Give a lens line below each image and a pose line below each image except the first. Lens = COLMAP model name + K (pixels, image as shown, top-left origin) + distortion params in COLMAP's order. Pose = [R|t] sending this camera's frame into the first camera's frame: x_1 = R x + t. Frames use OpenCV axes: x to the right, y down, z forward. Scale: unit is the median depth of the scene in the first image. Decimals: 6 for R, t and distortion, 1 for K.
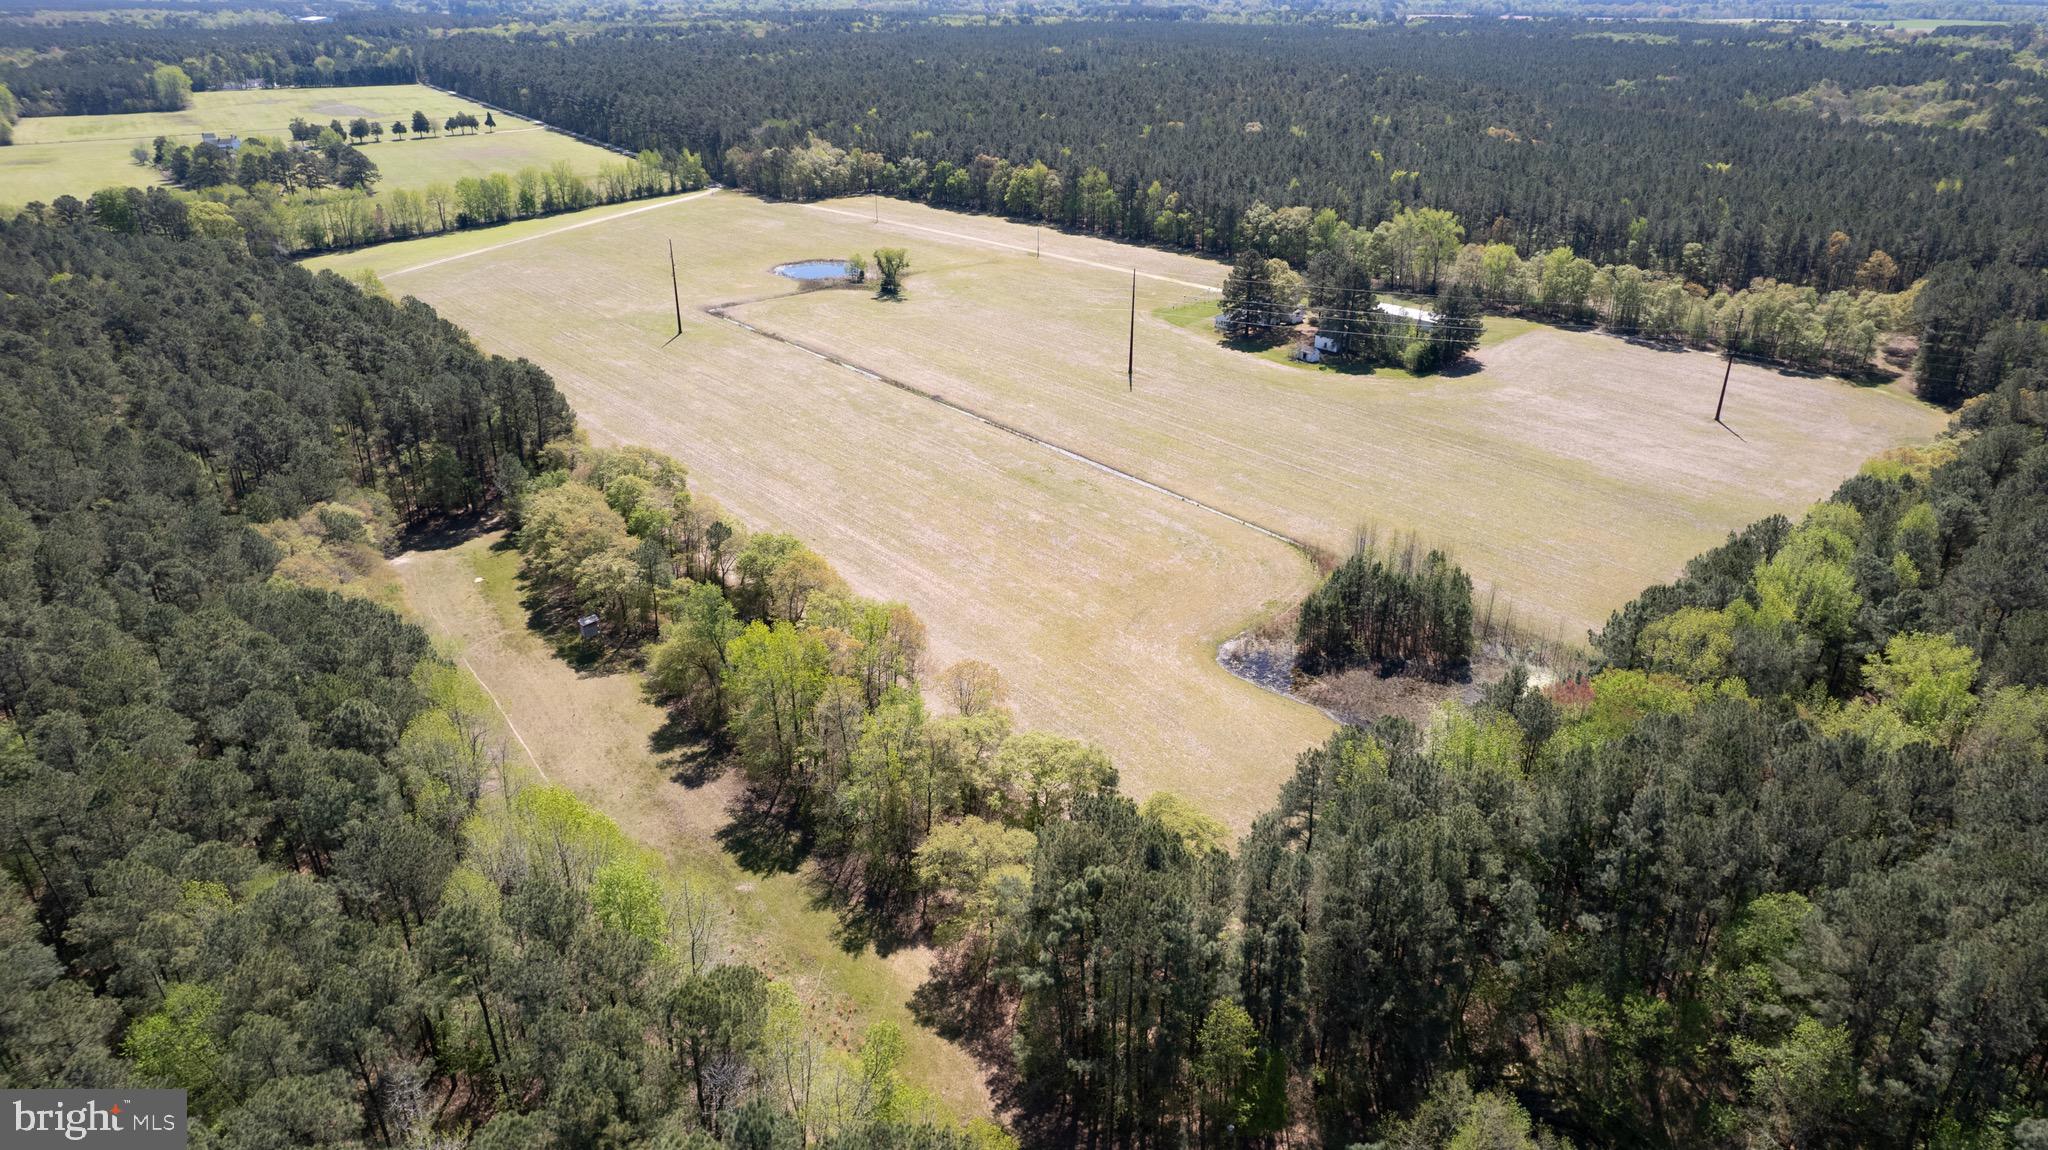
lens RADIAL K [[1364.9, 0, 1024.0], [0, 1364.9, 575.0], [0, 0, 1]] dist [-0.009231, -0.000386]
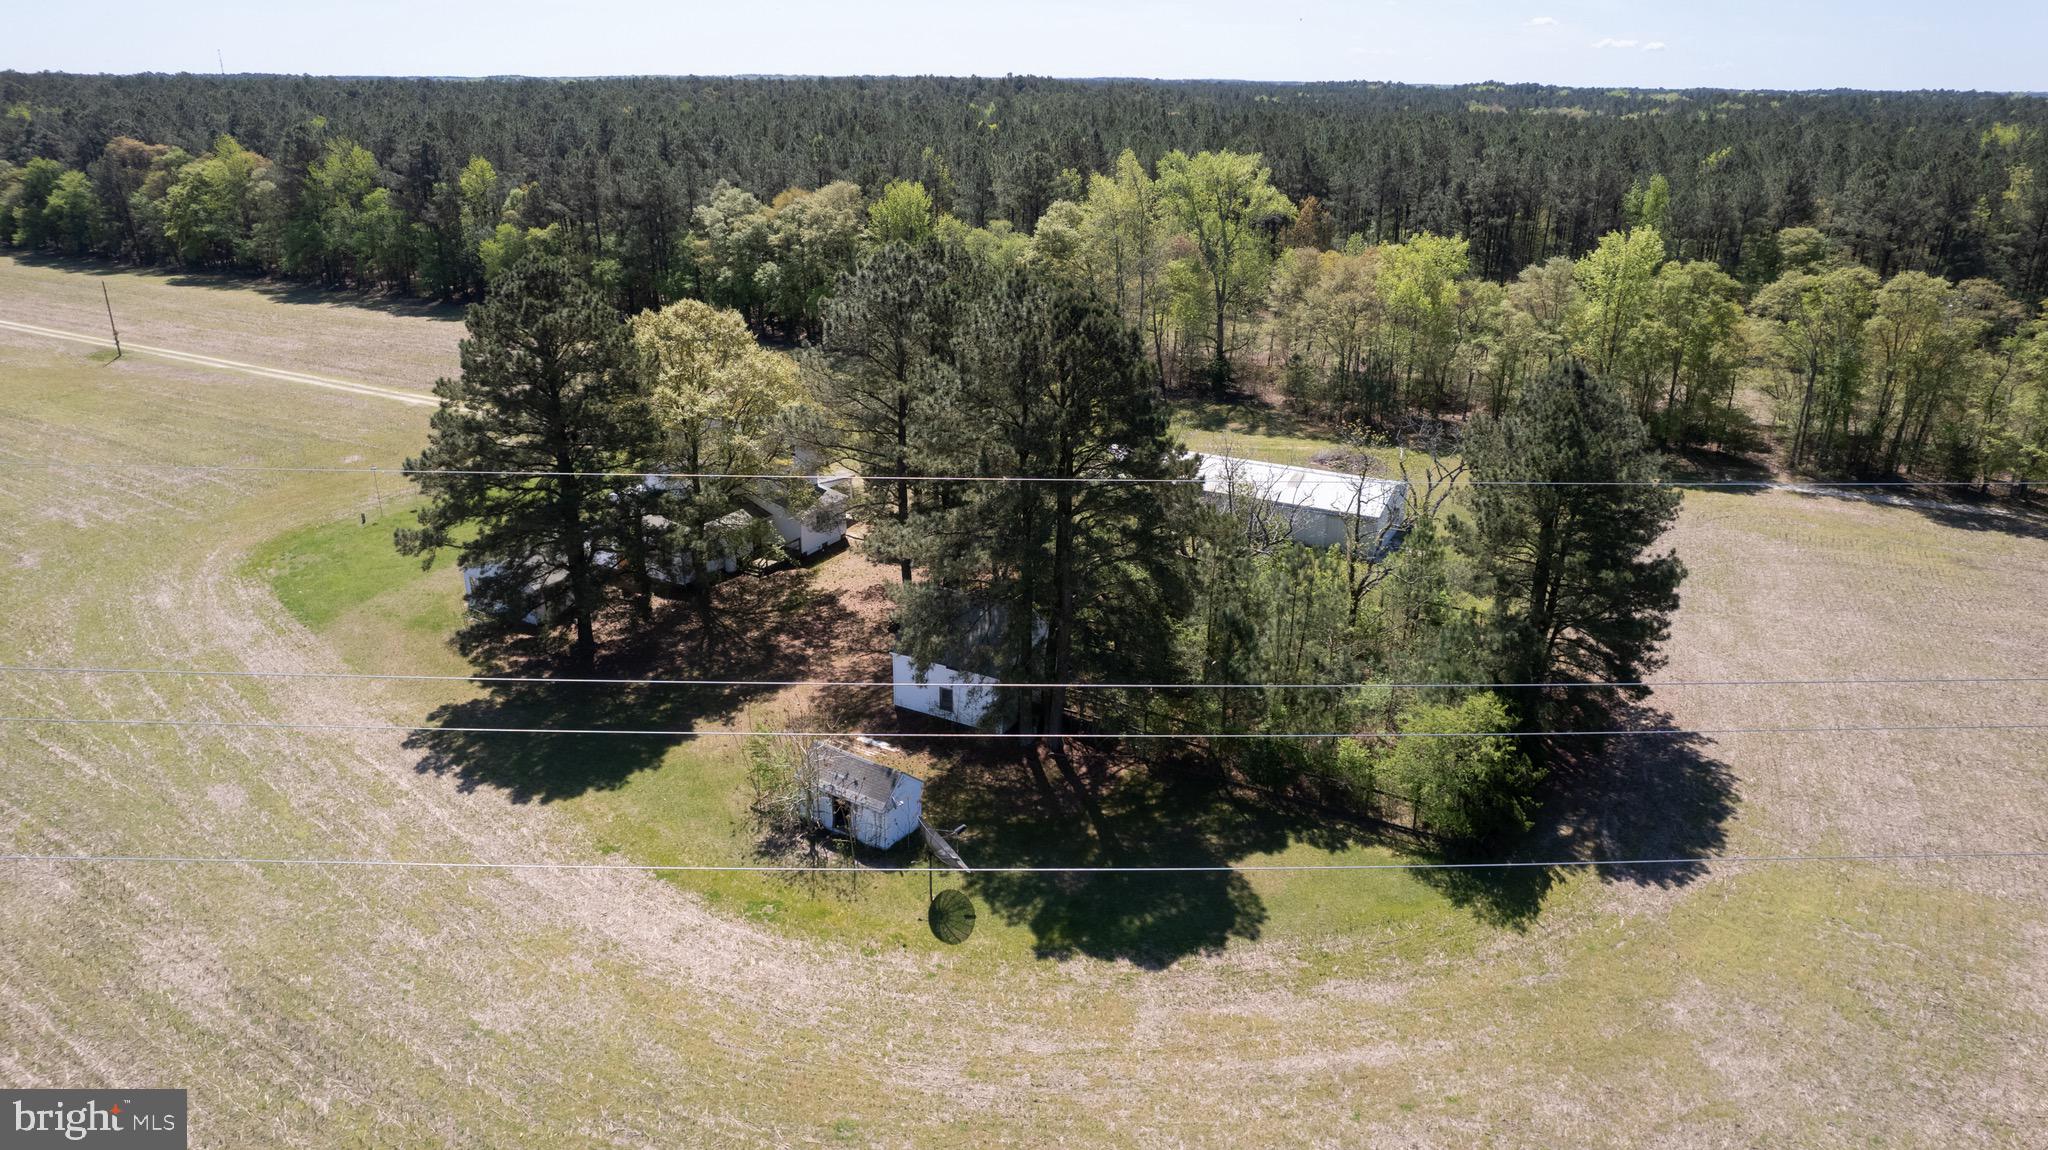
lens RADIAL K [[1364.9, 0, 1024.0], [0, 1364.9, 575.0], [0, 0, 1]] dist [-0.009231, -0.000386]
pose [[0.957838, -0.101146, 0.268916, 0.172246], [0.118797, 0.991651, -0.050152, -0.168185], [-0.261598, 0.079983, 0.961857, 0.768981]]
